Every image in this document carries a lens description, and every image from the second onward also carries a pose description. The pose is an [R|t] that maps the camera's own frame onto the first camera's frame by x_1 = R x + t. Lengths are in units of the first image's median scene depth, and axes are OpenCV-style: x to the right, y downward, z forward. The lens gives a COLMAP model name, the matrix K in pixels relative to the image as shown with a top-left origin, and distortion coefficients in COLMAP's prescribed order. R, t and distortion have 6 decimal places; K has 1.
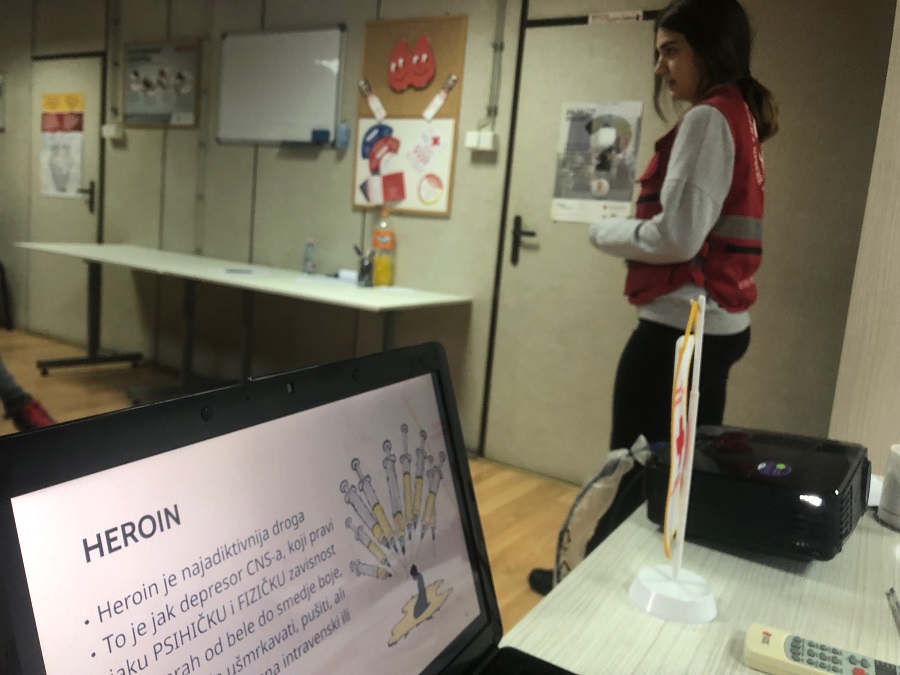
lens RADIAL K [[740.2, 0, 450.0], [0, 740.2, 337.5], [0, 0, 1]] dist [0.016144, -0.003982]
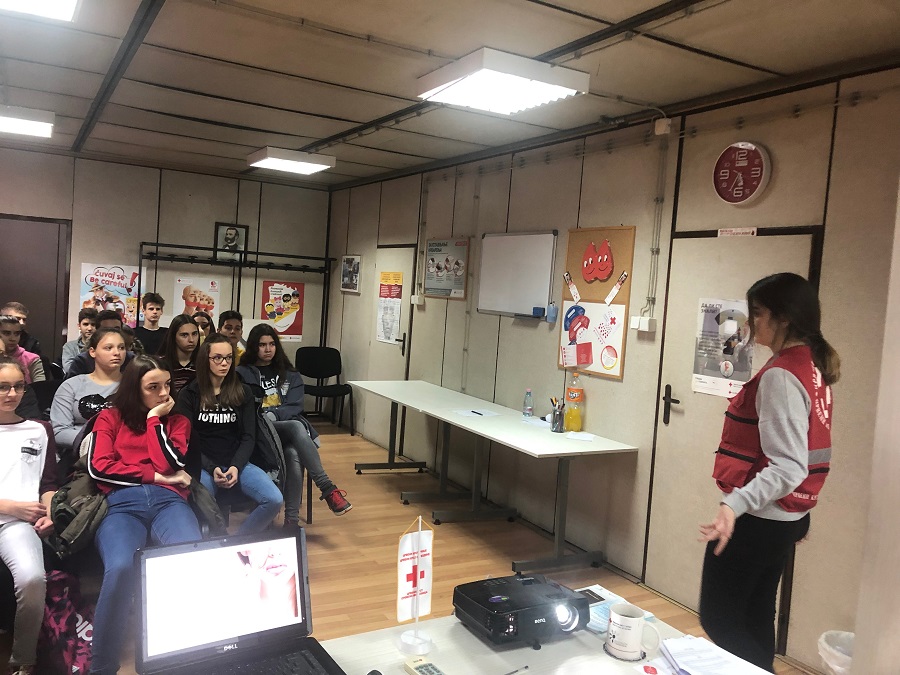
lens RADIAL K [[740.2, 0, 450.0], [0, 740.2, 337.5], [0, 0, 1]] dist [0.016144, -0.003982]
pose [[0.885167, 0.006608, -0.465226, 0.311561], [-0.061659, 0.992746, -0.103216, -0.085169], [0.461169, 0.120049, 0.879154, -0.231279]]
